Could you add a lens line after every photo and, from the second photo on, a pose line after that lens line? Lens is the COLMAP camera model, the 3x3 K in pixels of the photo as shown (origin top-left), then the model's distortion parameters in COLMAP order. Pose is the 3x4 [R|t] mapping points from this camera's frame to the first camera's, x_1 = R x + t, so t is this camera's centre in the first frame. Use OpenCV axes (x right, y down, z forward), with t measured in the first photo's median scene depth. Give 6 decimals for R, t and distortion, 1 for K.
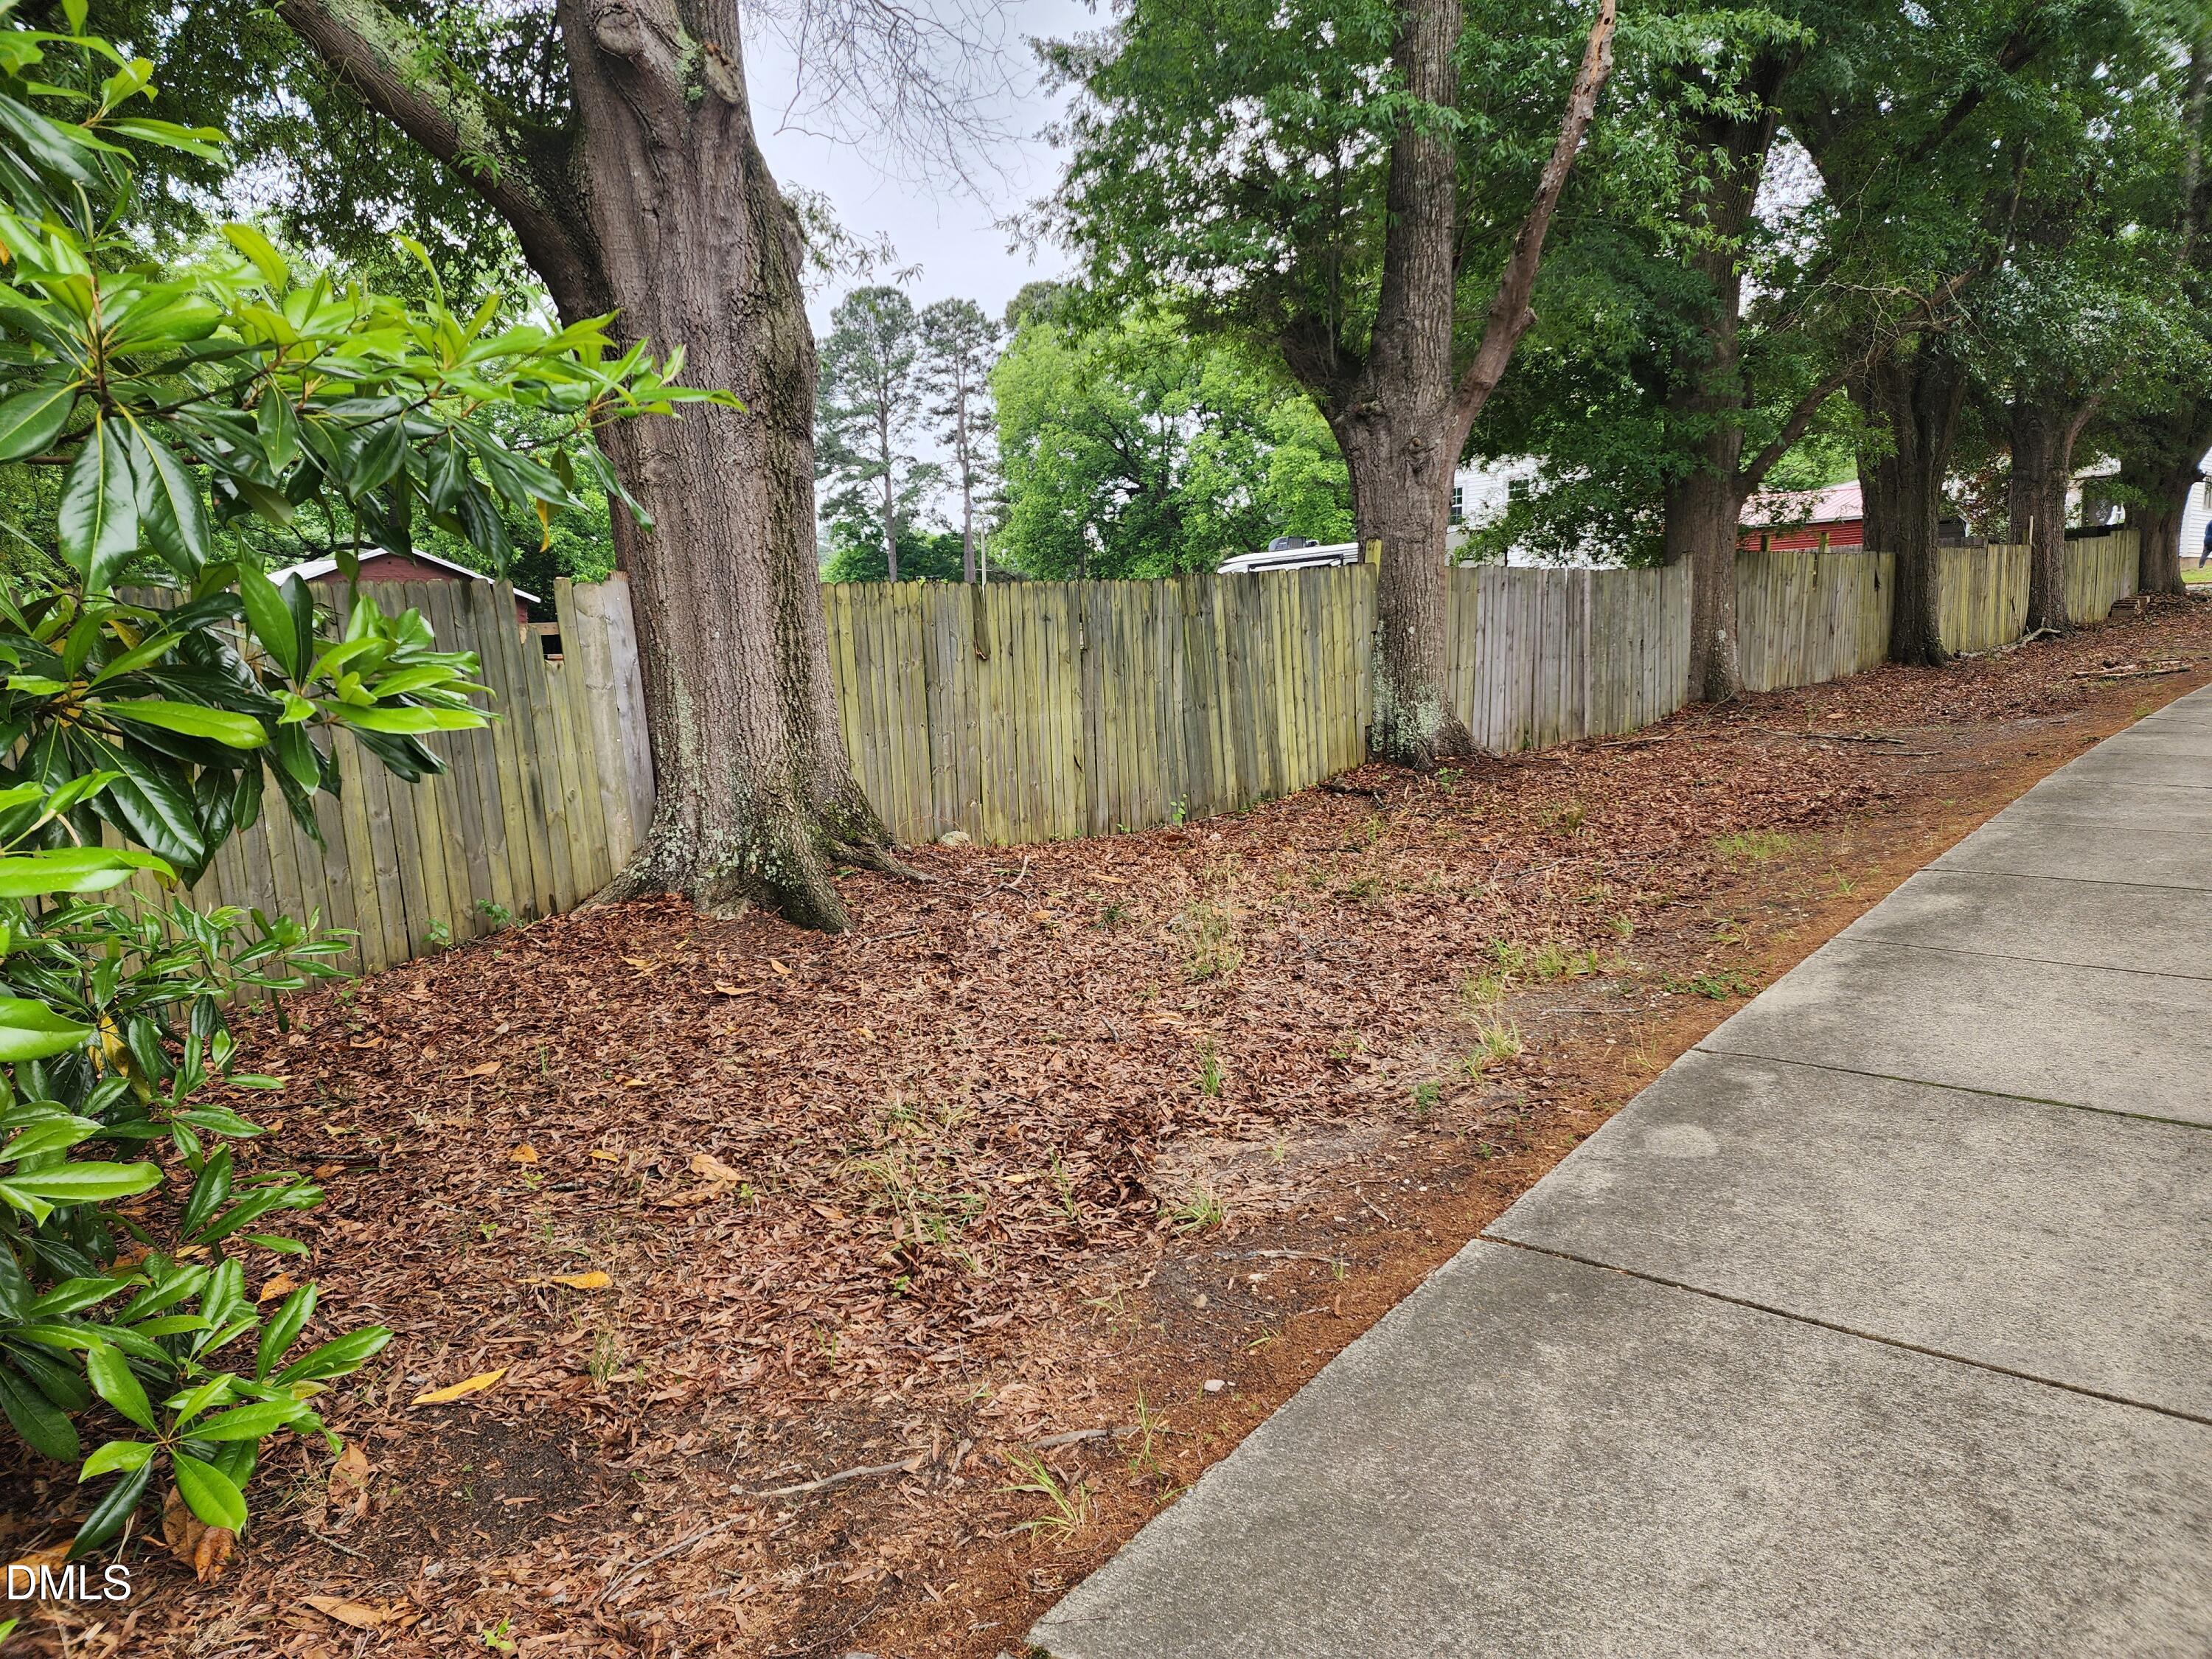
lens RADIAL K [[1477.0, 0, 1104.0], [0, 1477.0, 840.7], [0, 0, 1]] dist [0.086897, -0.066044]
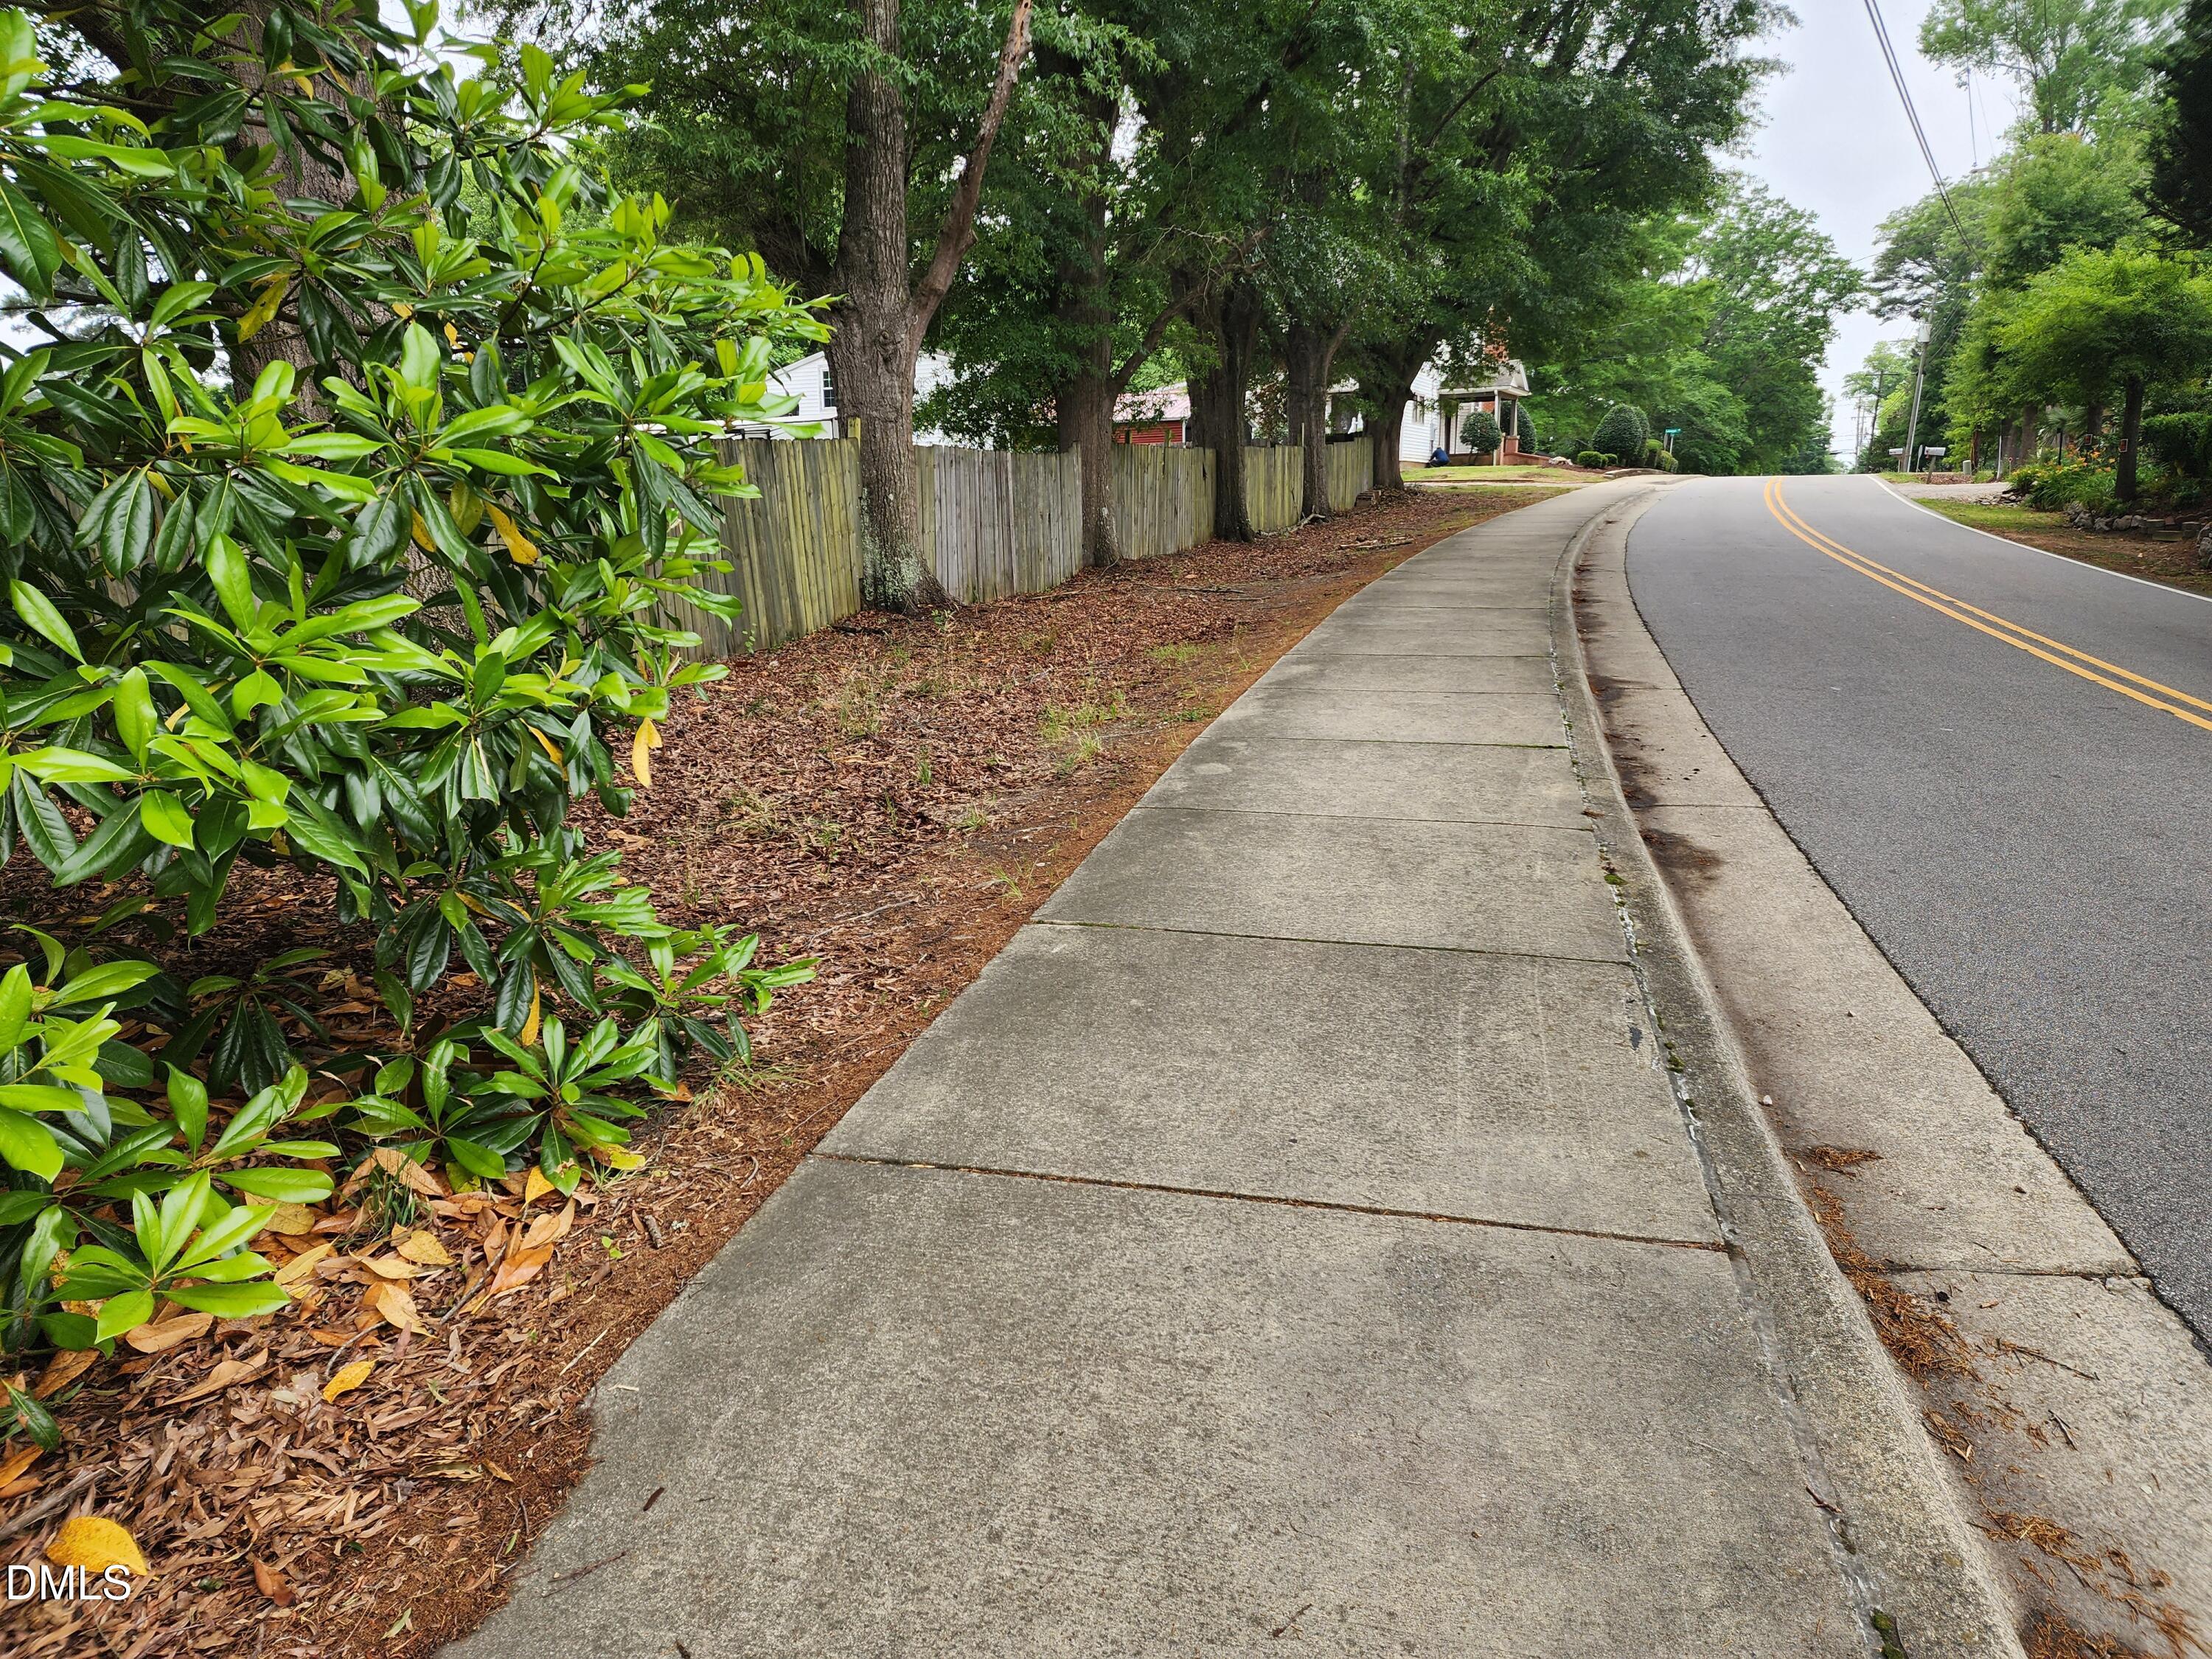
lens RADIAL K [[1477.0, 0, 1108.9], [0, 1477.0, 834.8], [0, 0, 1]] dist [0.086897, -0.066044]
pose [[0.910696, -0.078705, 0.405509, -0.124548], [0.050134, 0.995483, 0.080622, 0.036683], [-0.410023, -0.053093, 0.910529, -0.155205]]
